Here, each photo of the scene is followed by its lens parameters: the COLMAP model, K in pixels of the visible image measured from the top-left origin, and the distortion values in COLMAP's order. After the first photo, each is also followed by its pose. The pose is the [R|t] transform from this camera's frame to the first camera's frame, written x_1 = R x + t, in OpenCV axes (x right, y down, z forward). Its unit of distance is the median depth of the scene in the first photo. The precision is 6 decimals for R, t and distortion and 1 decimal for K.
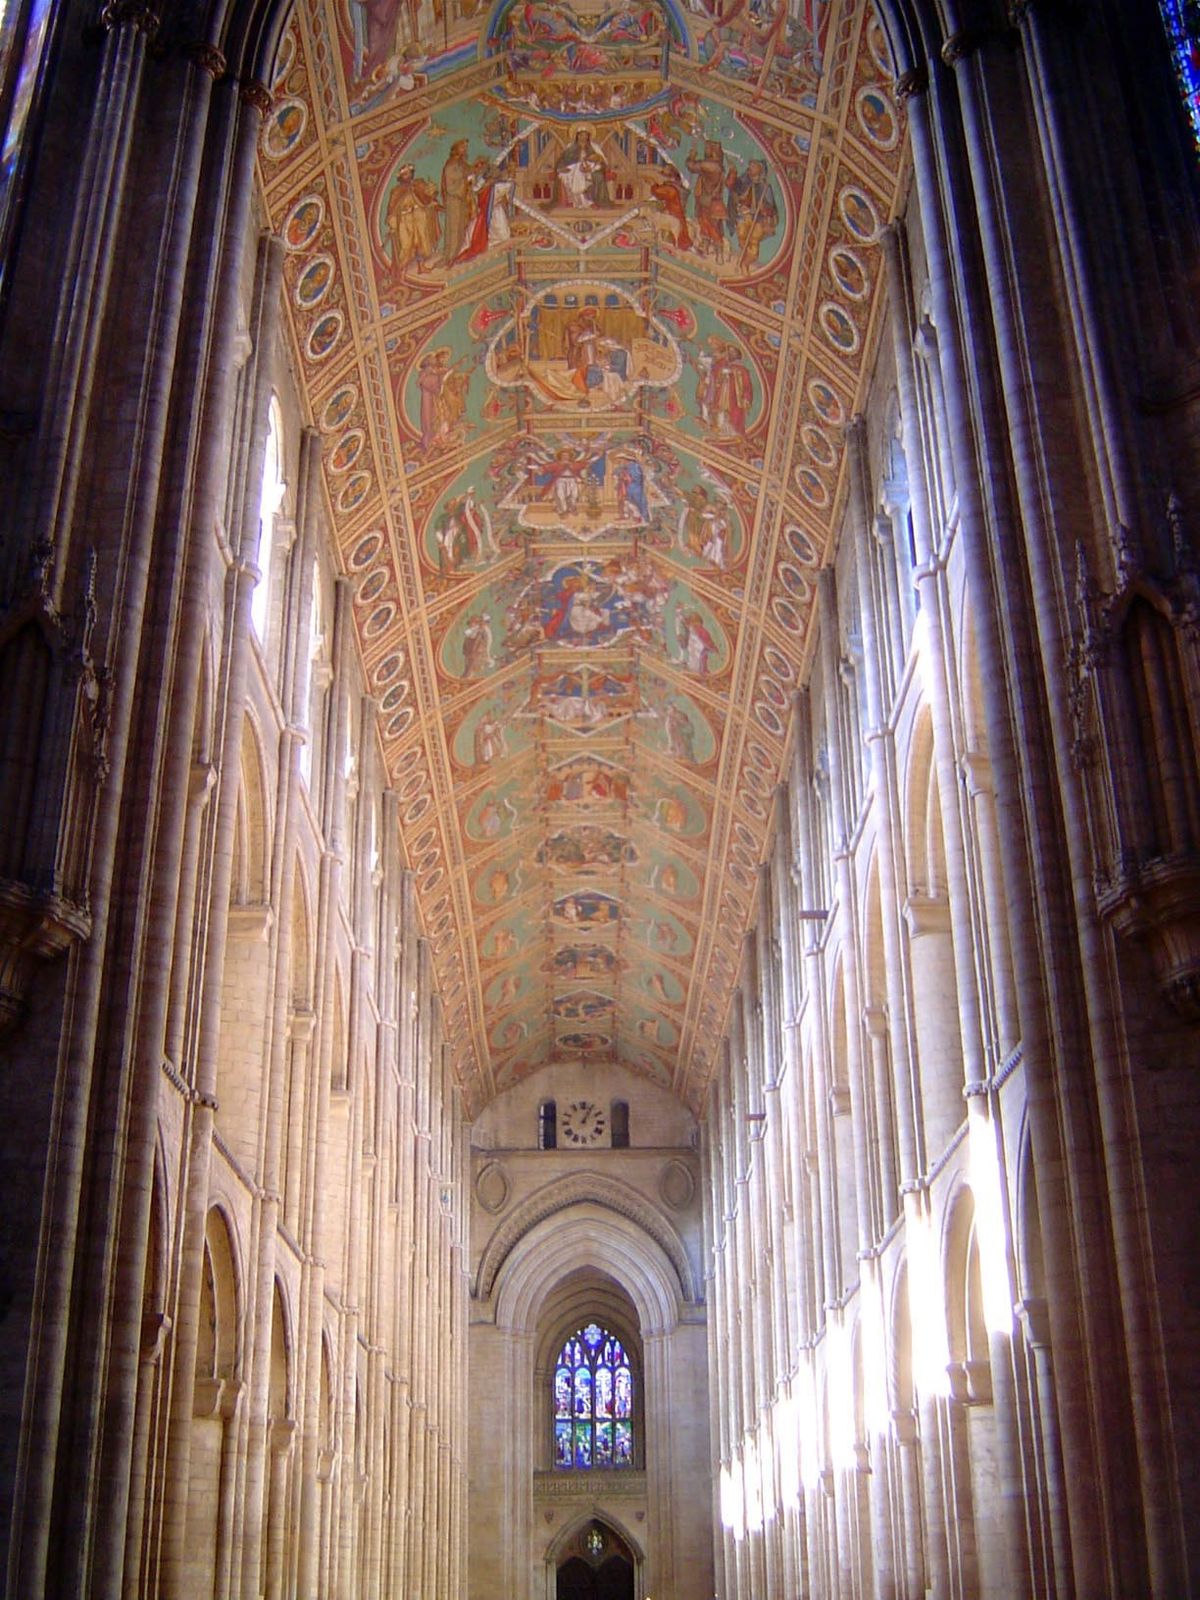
lens RADIAL K [[1839.3, 0, 600.5], [0, 1839.3, 801.6], [0, 0, 1]] dist [-0.132744, 0.000000]
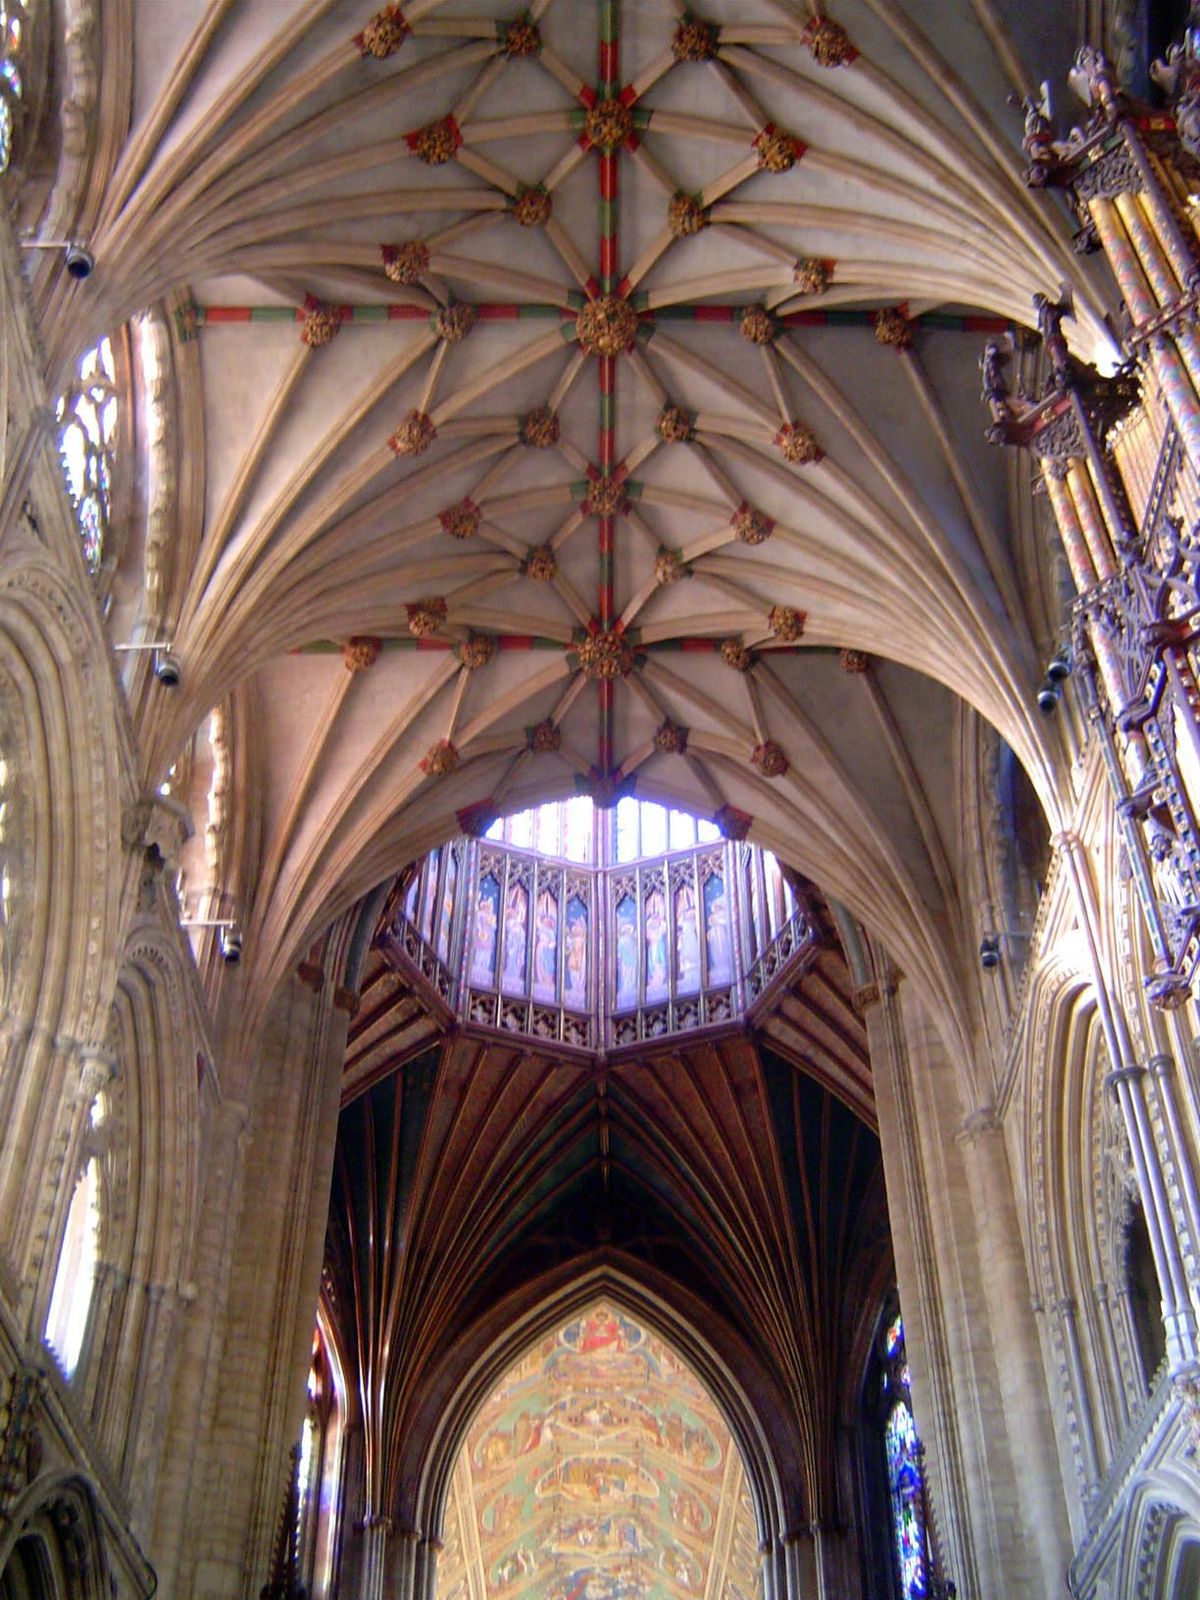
lens RADIAL K [[1839.3, 0, 595.8], [0, 1839.3, 799.9], [0, 0, 1]] dist [-0.132744, 0.000000]
pose [[0.999950, 0.007463, -0.006640, -0.004474], [-0.009123, 0.953061, -0.302642, -0.335266], [0.004070, 0.302687, 0.953081, -0.662436]]
